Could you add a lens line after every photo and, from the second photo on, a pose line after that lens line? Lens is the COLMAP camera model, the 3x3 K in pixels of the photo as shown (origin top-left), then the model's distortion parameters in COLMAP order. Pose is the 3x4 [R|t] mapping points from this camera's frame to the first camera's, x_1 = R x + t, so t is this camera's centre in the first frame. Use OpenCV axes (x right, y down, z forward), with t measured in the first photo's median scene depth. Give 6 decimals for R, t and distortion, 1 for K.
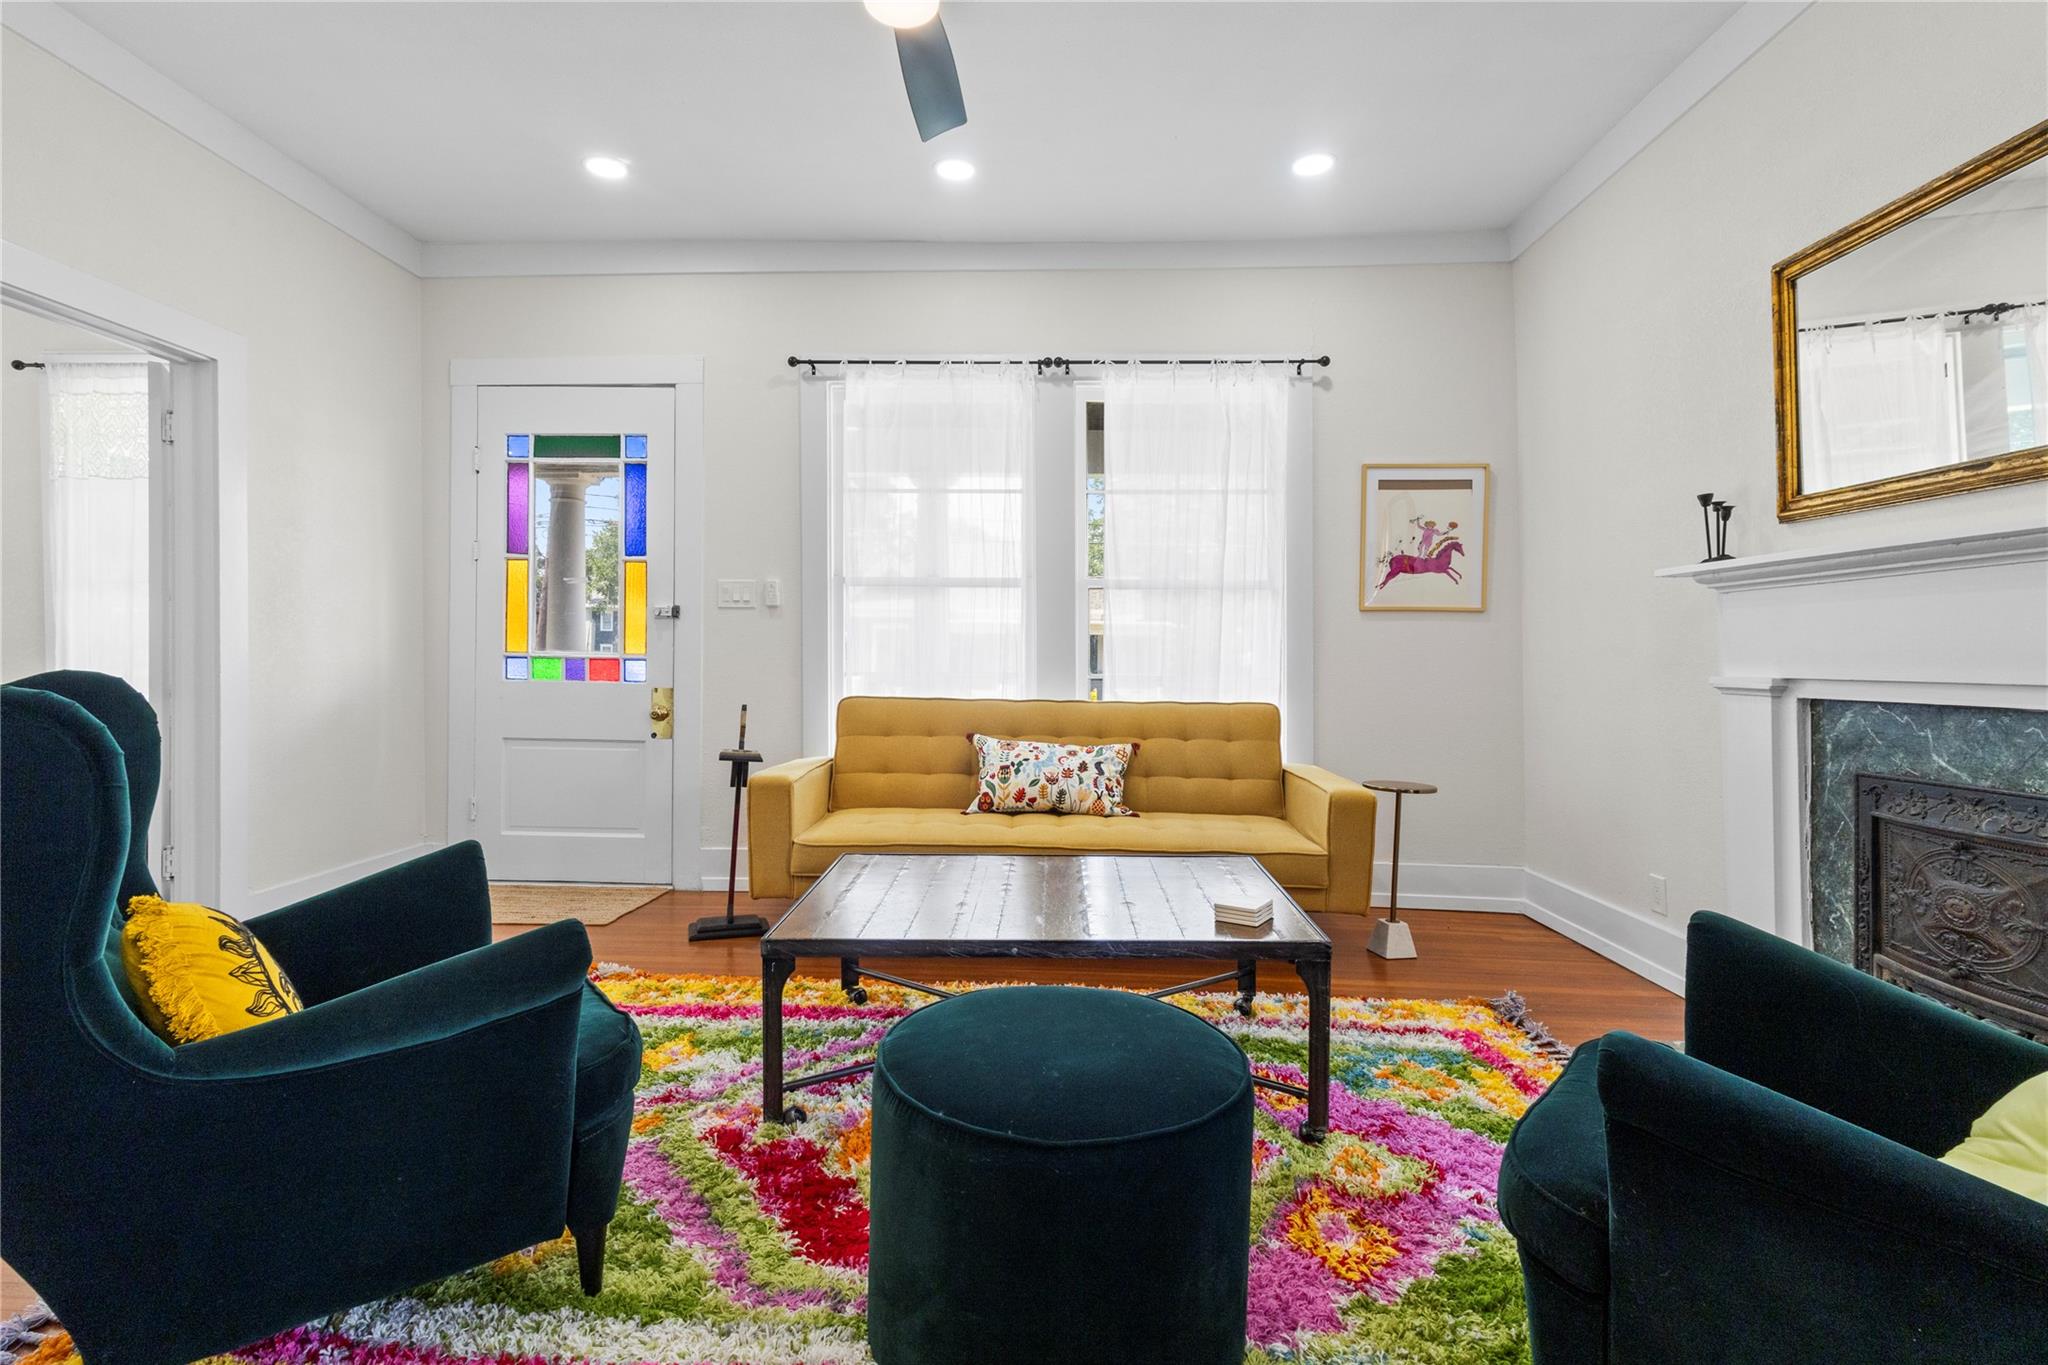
lens RADIAL K [[932.4, 0, 1024.0], [0, 932.4, 682.5], [0, 0, 1]] dist [0.000310, 0.000073]
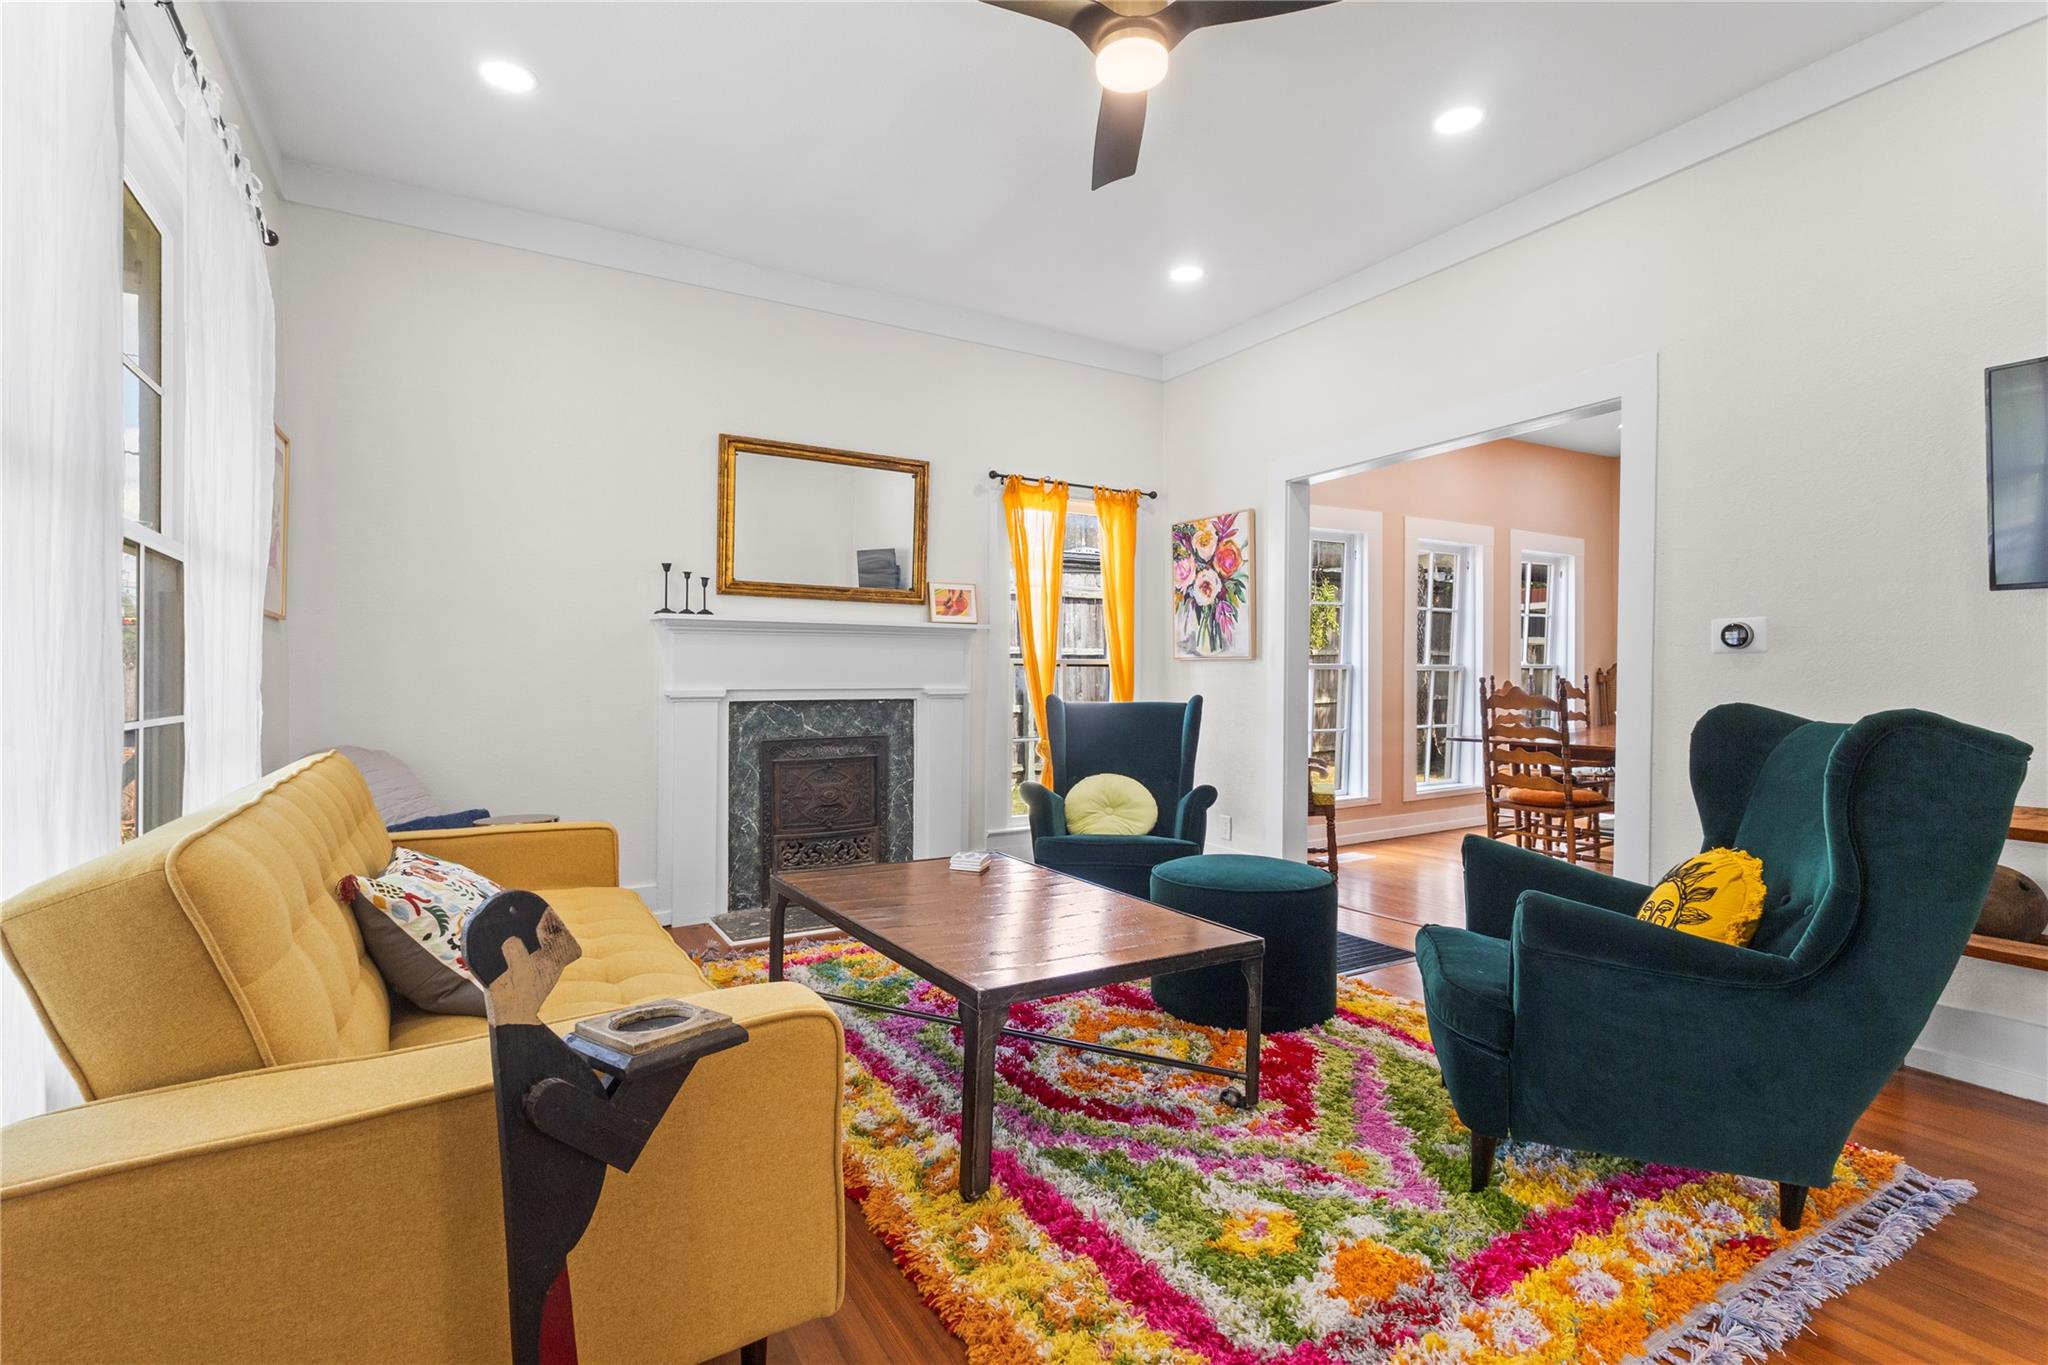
lens RADIAL K [[951.6, 0, 1007.6], [0, 951.6, 680.4], [0, 0, 1]] dist [0.000167, 0.000001]
pose [[-0.549492, -0.005562, 0.835480, -0.899330], [0.016806, 0.999702, 0.017709, -0.044135], [-0.835330, 0.023772, -0.549235, 1.598231]]
